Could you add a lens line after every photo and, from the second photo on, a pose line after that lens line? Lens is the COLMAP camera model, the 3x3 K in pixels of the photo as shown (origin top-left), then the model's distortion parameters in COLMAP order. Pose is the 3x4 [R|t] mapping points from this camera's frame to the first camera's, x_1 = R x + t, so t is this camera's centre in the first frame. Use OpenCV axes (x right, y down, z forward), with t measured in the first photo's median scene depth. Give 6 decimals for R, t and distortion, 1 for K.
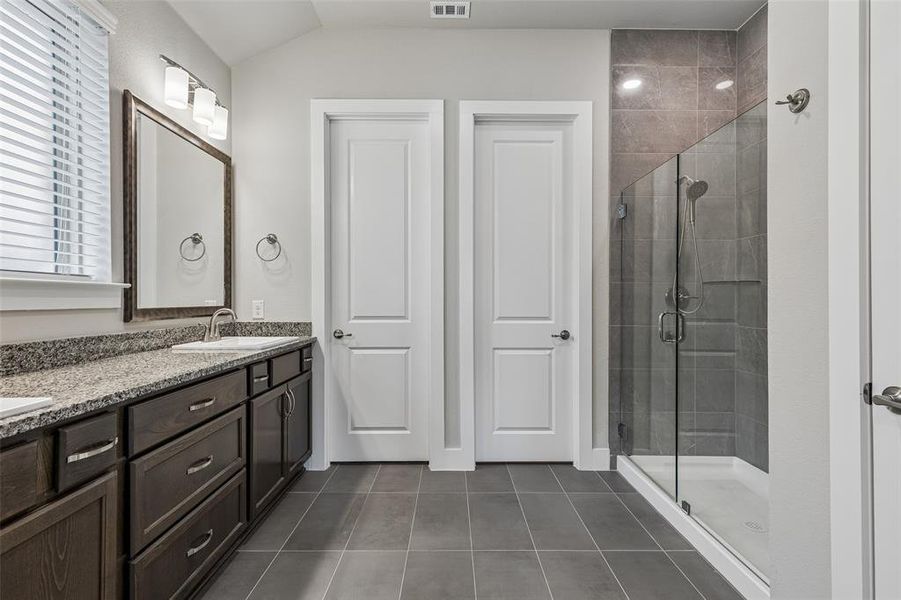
lens RADIAL K [[416.3, 0, 454.0], [0, 416.3, 298.4], [0, 0, 1]] dist [0.013546, -0.001507]
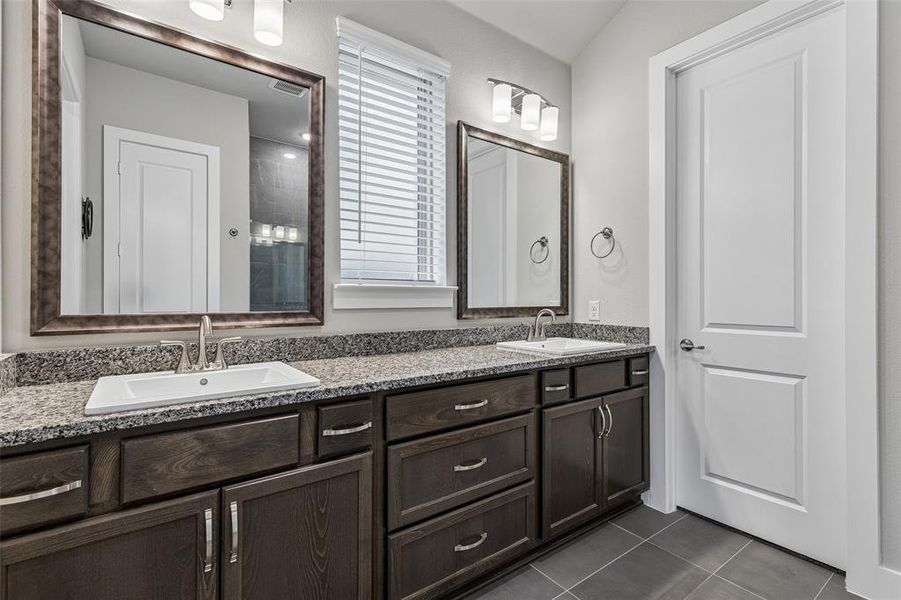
lens RADIAL K [[416.3, 0, 453.4], [0, 416.3, 296.9], [0, 0, 1]] dist [0.013546, -0.001507]
pose [[0.595405, -0.000472, -0.803426, 0.126754], [0.000329, 1.000000, -0.000344, -0.005002], [0.803426, -0.000060, 0.595405, 0.263506]]
